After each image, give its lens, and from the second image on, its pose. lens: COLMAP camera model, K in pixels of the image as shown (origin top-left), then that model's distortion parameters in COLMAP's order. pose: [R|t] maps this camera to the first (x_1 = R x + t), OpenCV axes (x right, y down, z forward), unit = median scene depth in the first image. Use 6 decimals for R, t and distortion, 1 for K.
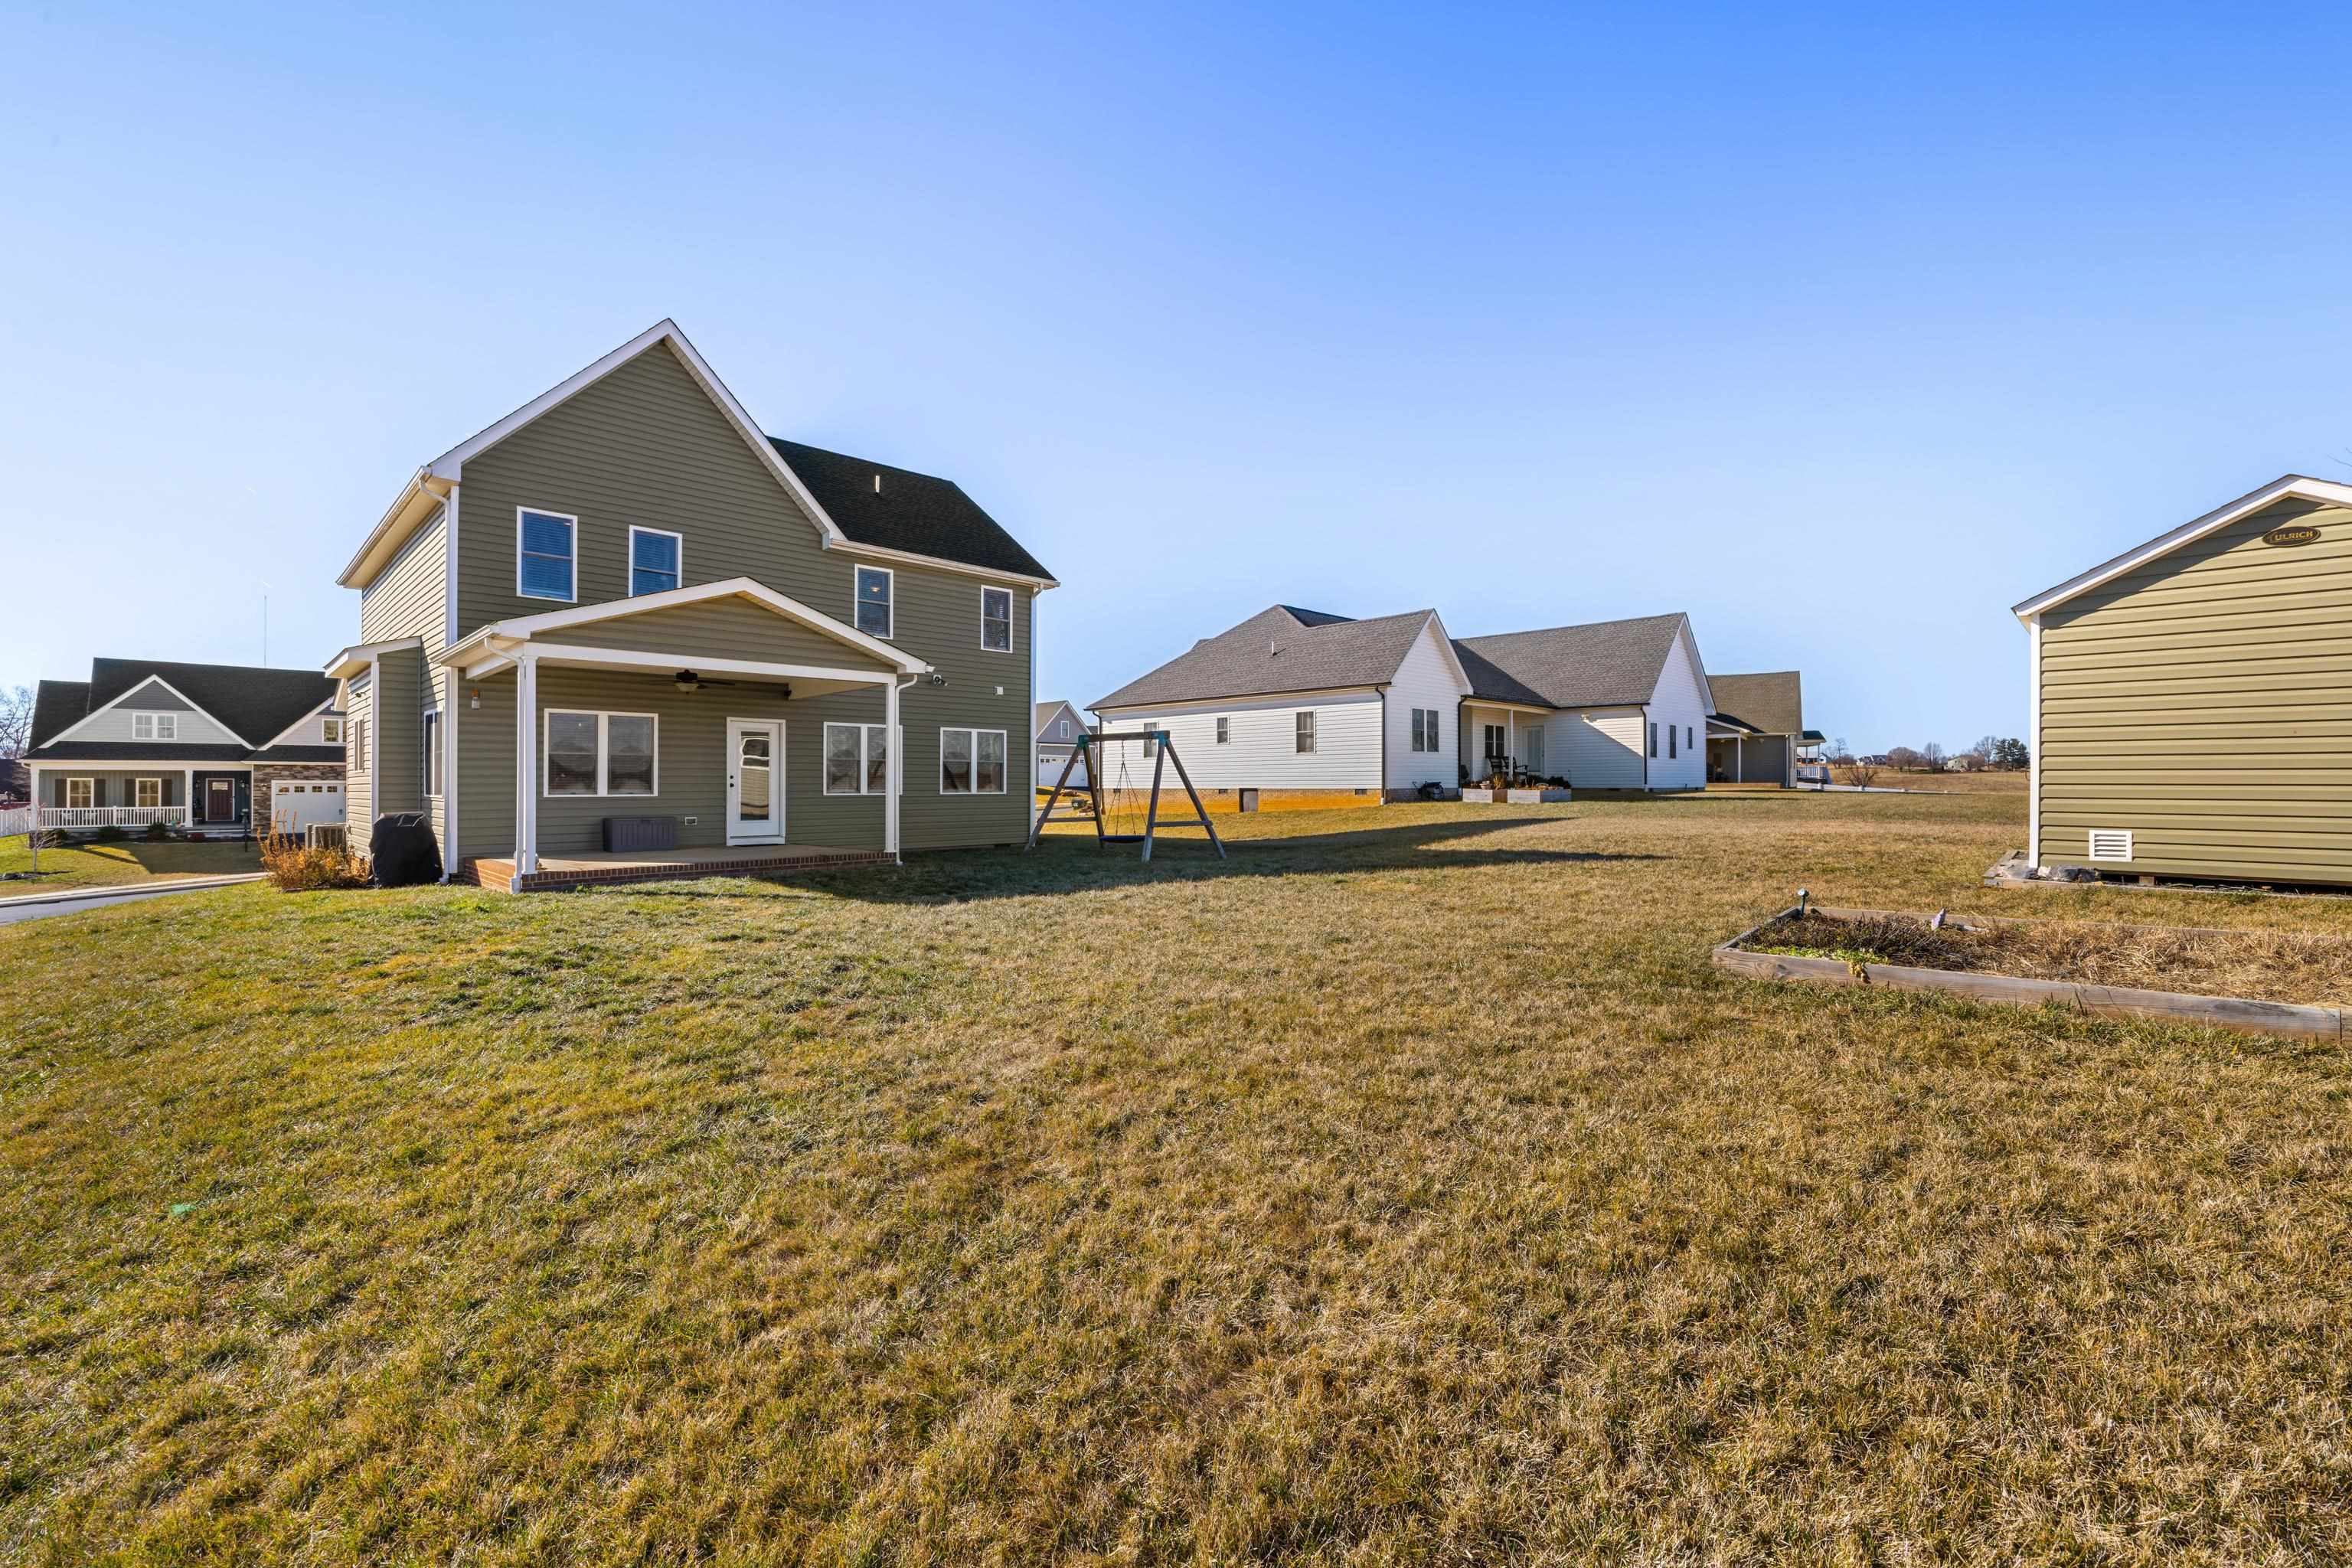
lens RADIAL K [[992.0, 0, 1176.0], [0, 992.0, 784.0], [0, 0, 1]] dist [0.001637, 0.000420]
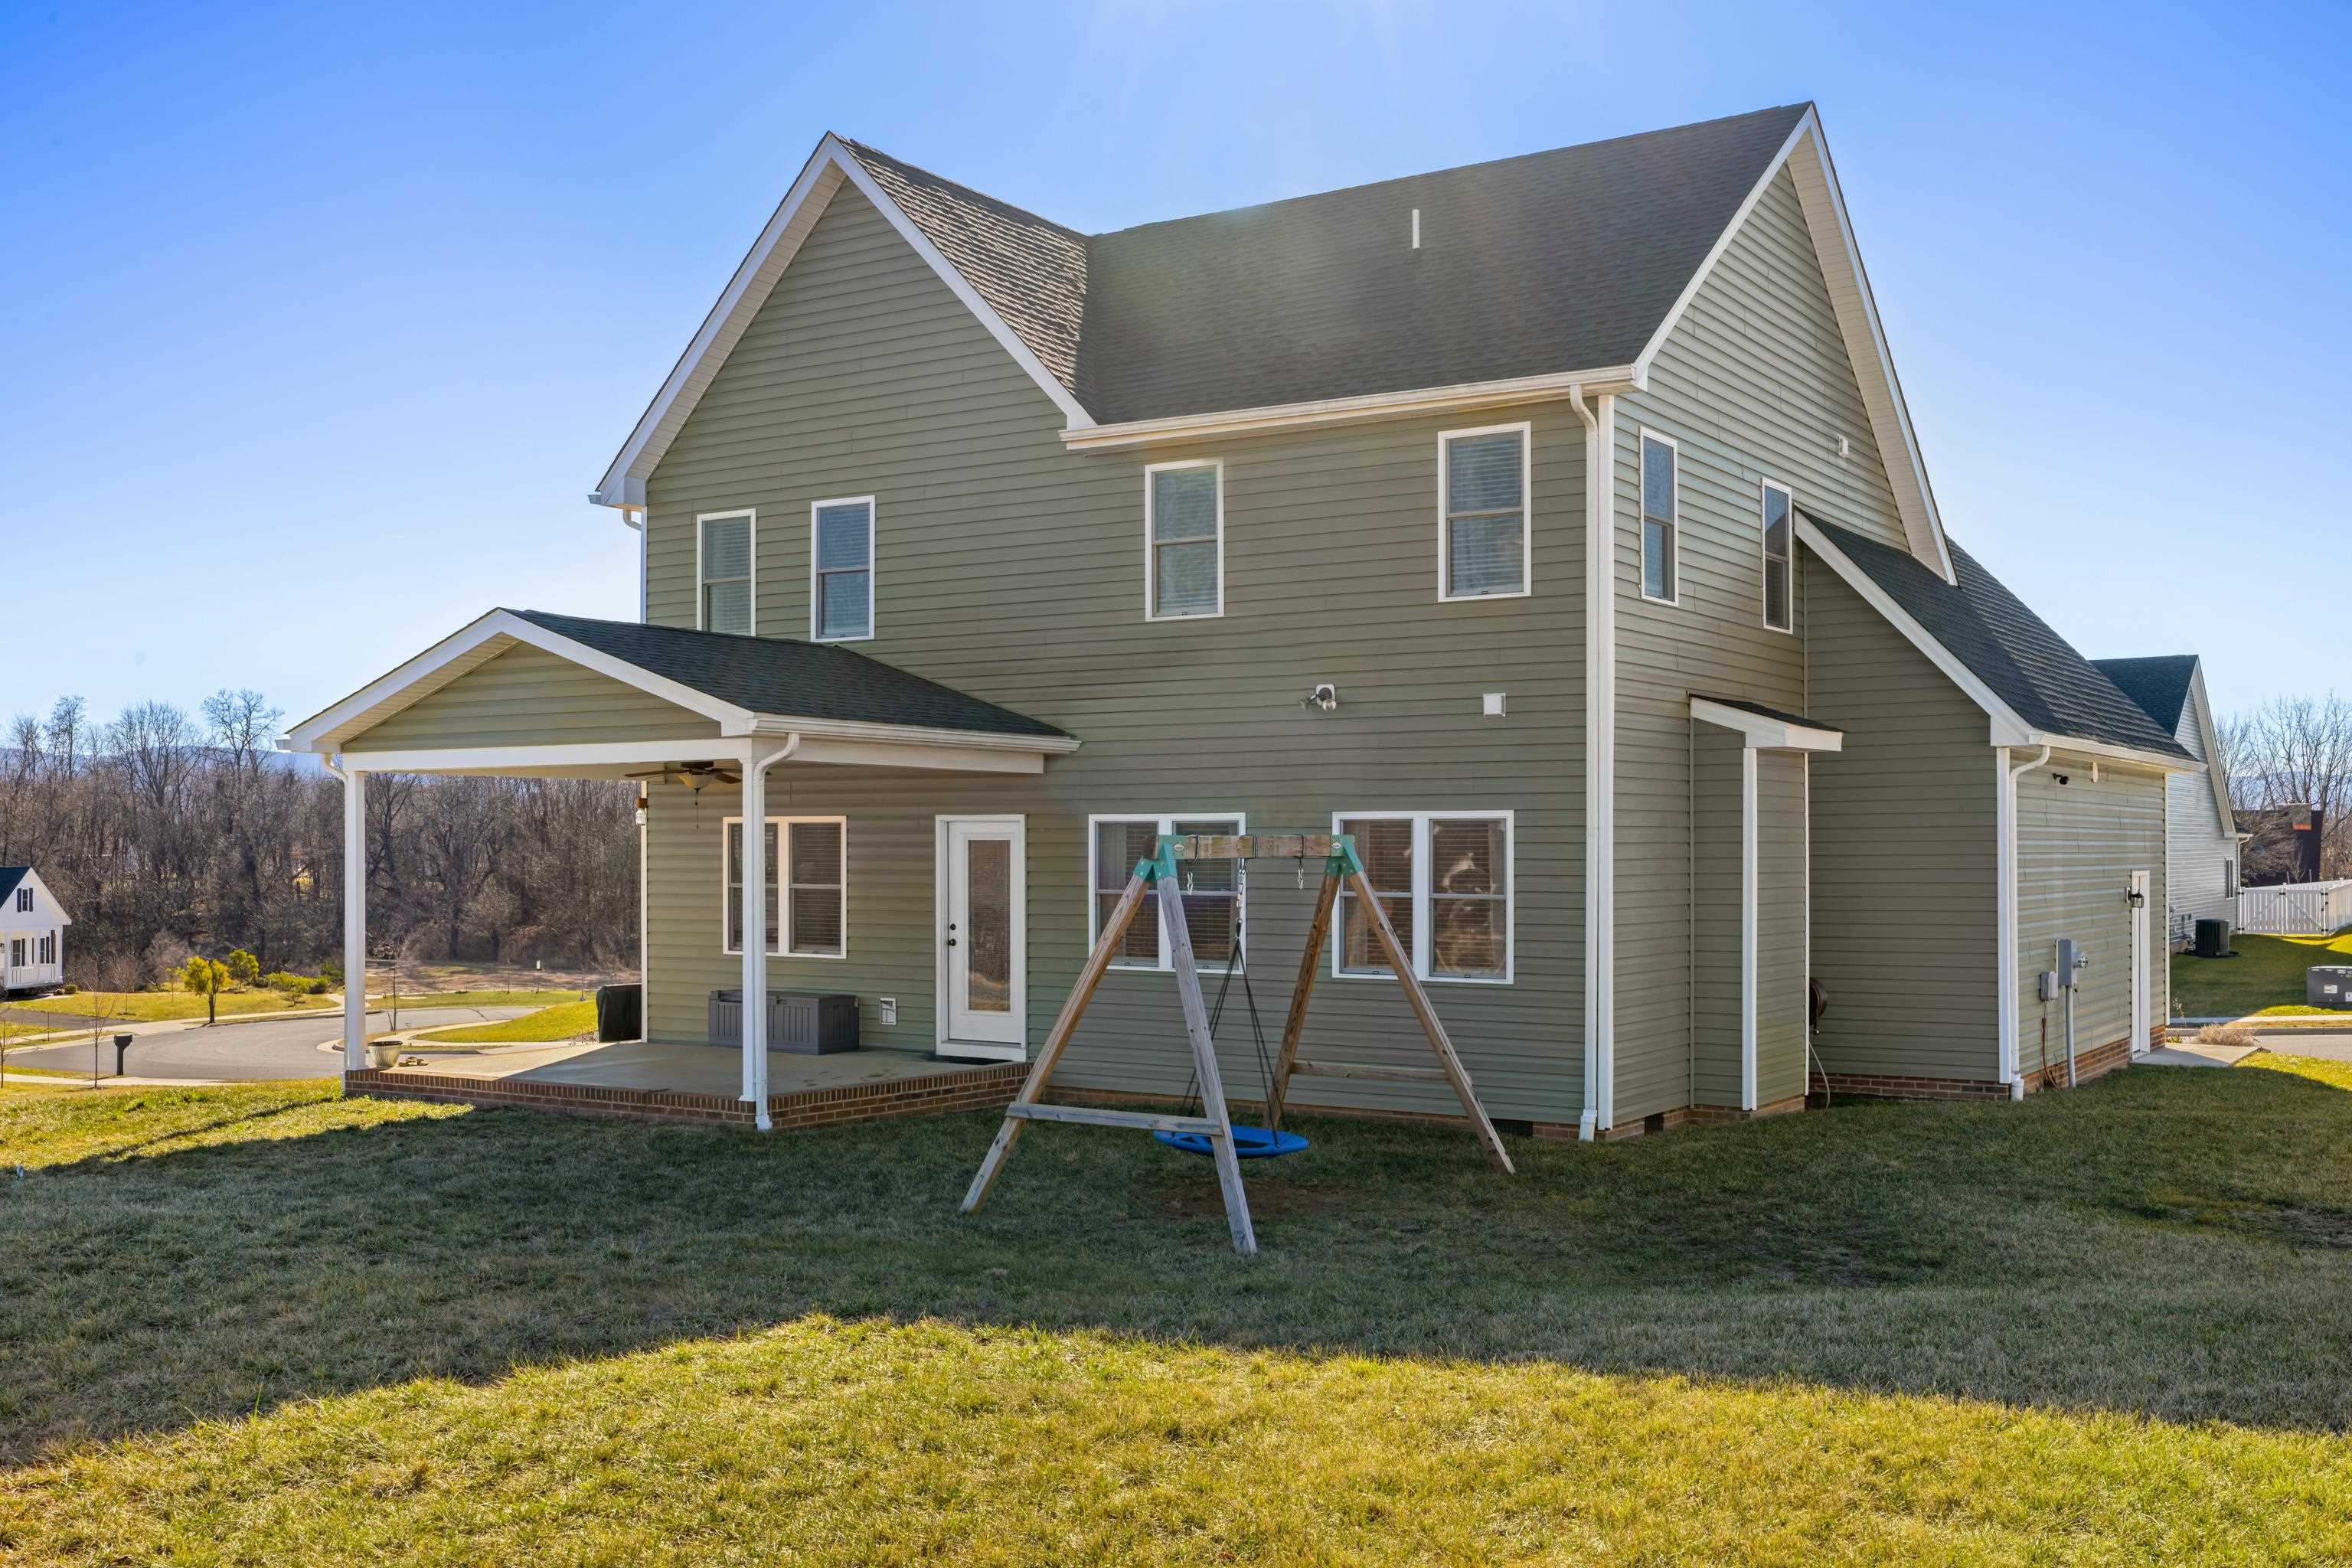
lens RADIAL K [[2228.6, 0, 1175.8], [0, 2228.6, 834.7], [0, 0, 1]] dist [-0.000741, 0.000727]
pose [[0.200521, -0.002549, -0.979686, 0.750631], [0.002346, 0.999995, -0.002122, -0.053916], [0.979687, -0.001873, 0.200526, 0.882845]]
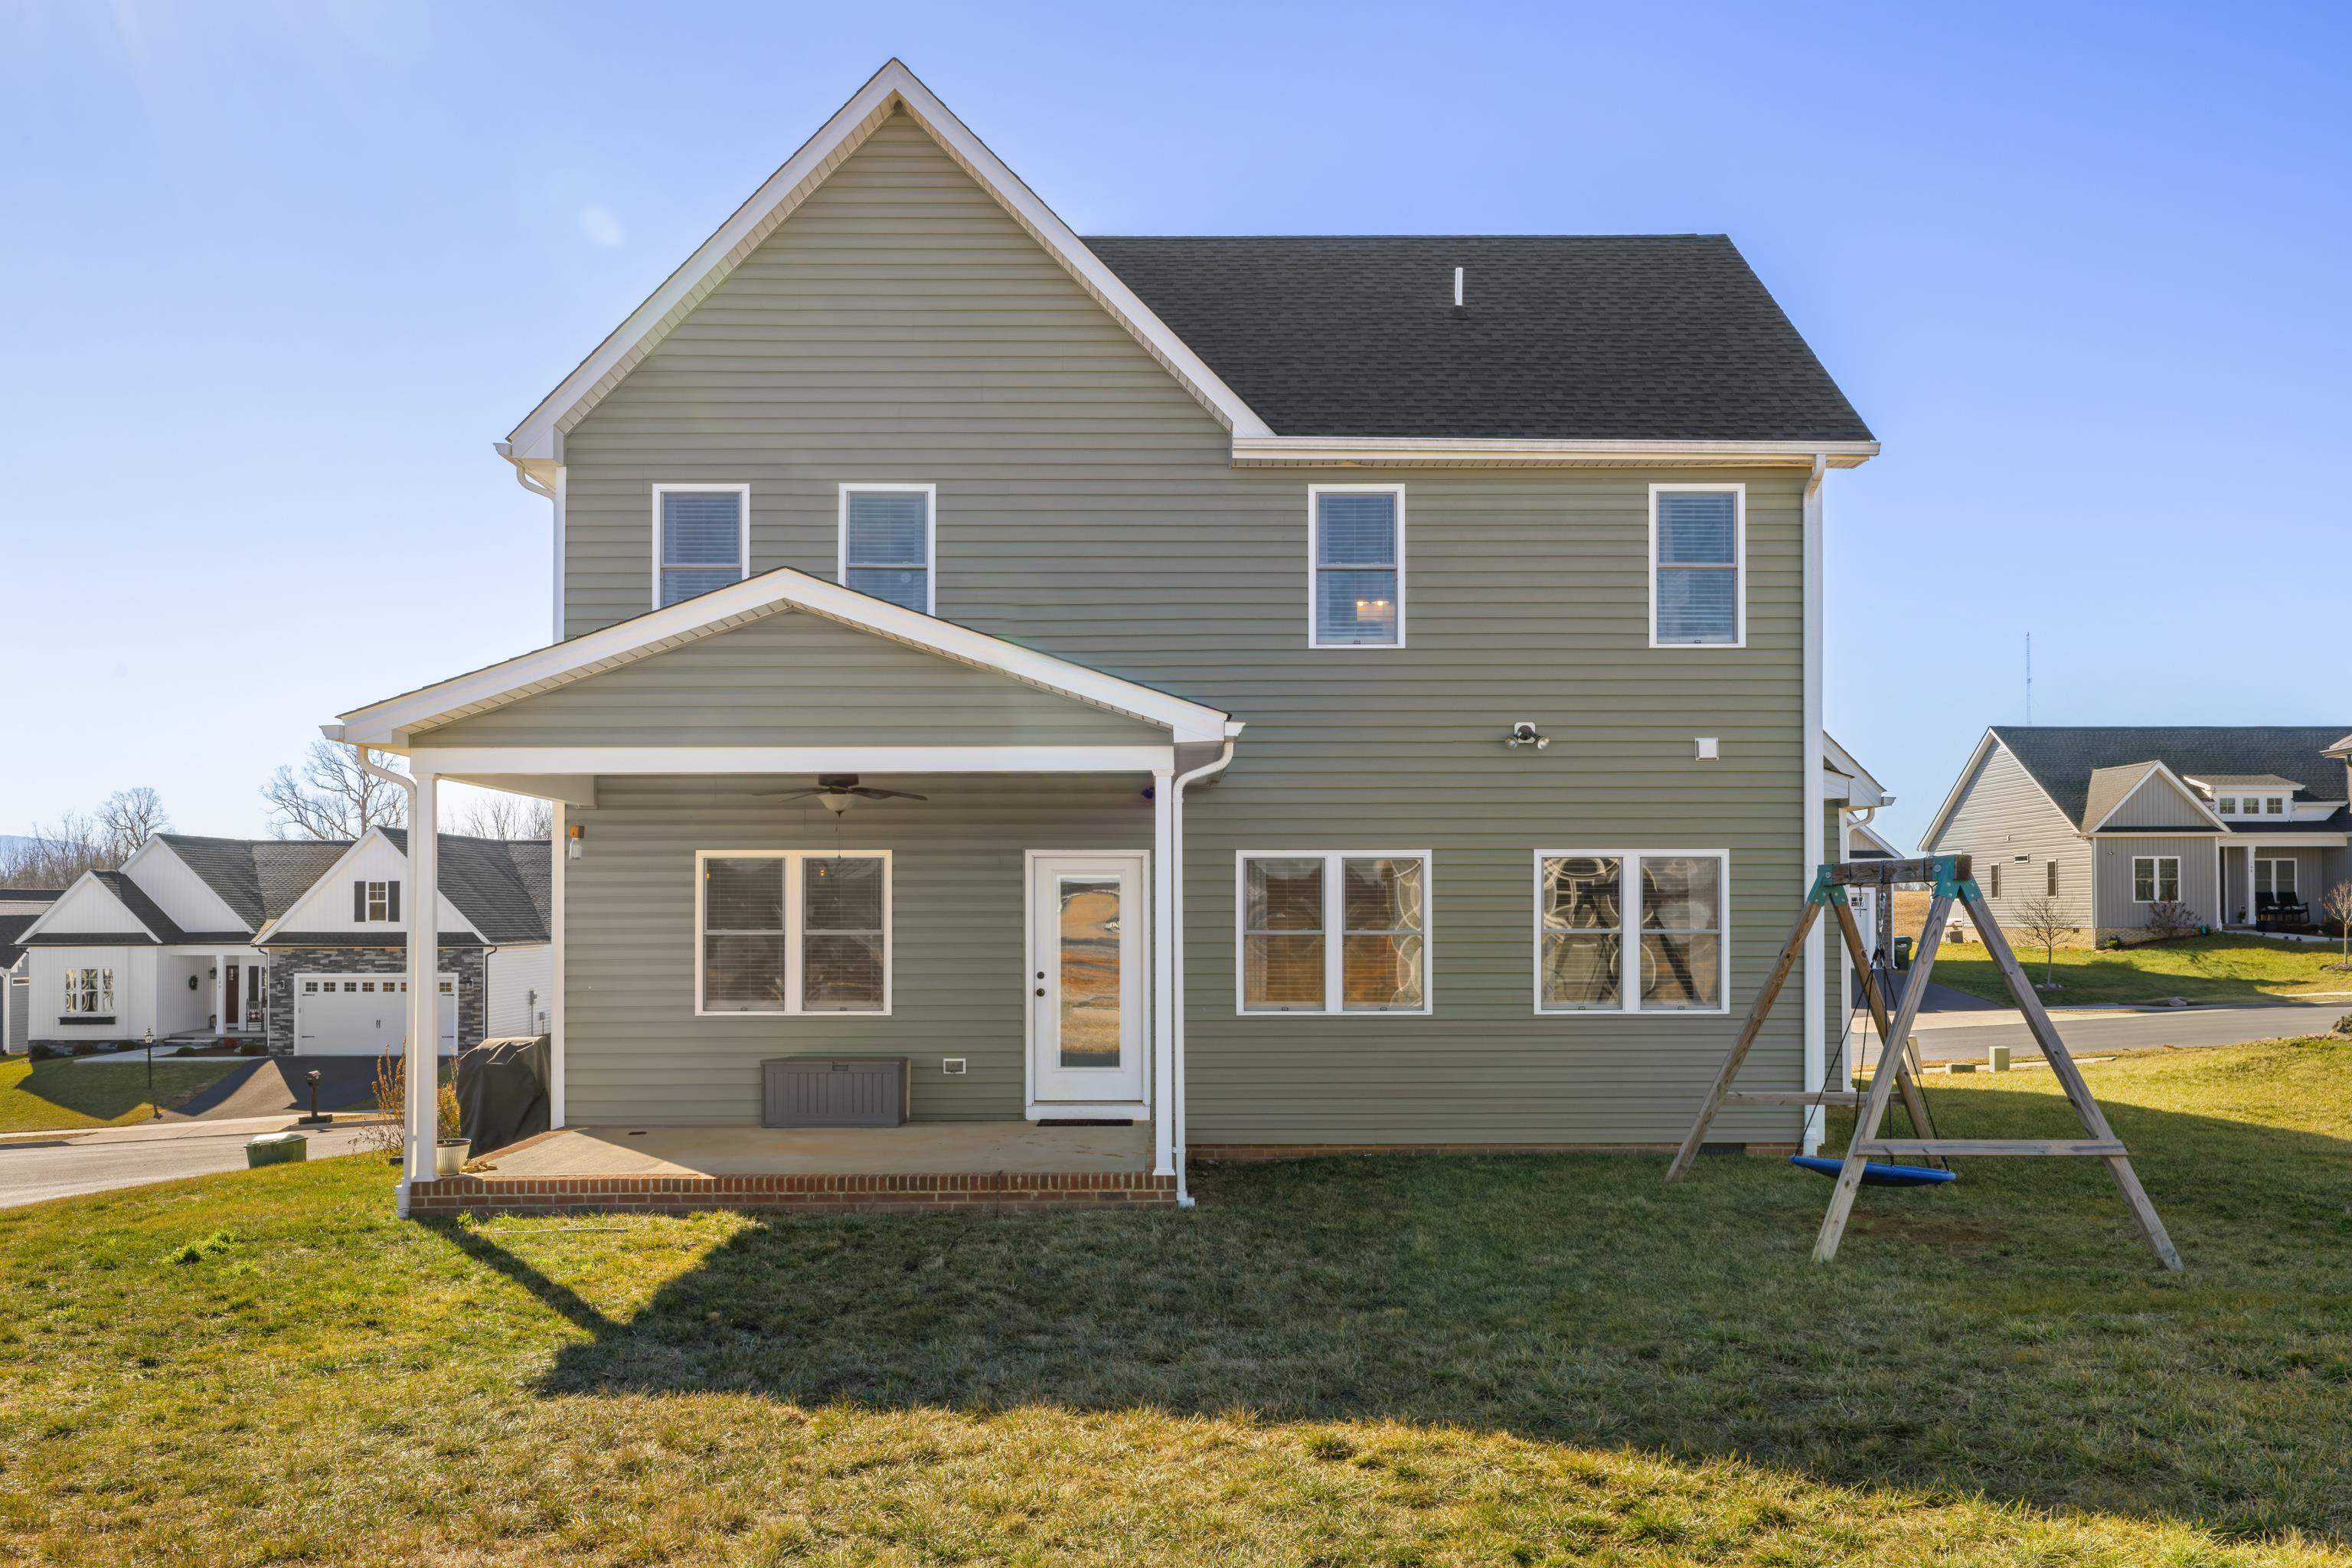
lens RADIAL K [[2020.1, 0, 1163.9], [0, 2020.1, 894.3], [0, 0, 1]] dist [0.003992, -0.000996]
pose [[0.709998, -0.008603, -0.704151, 0.279241], [0.002868, 0.999952, -0.009324, -0.036802], [0.704198, 0.004601, 0.709989, 0.354995]]
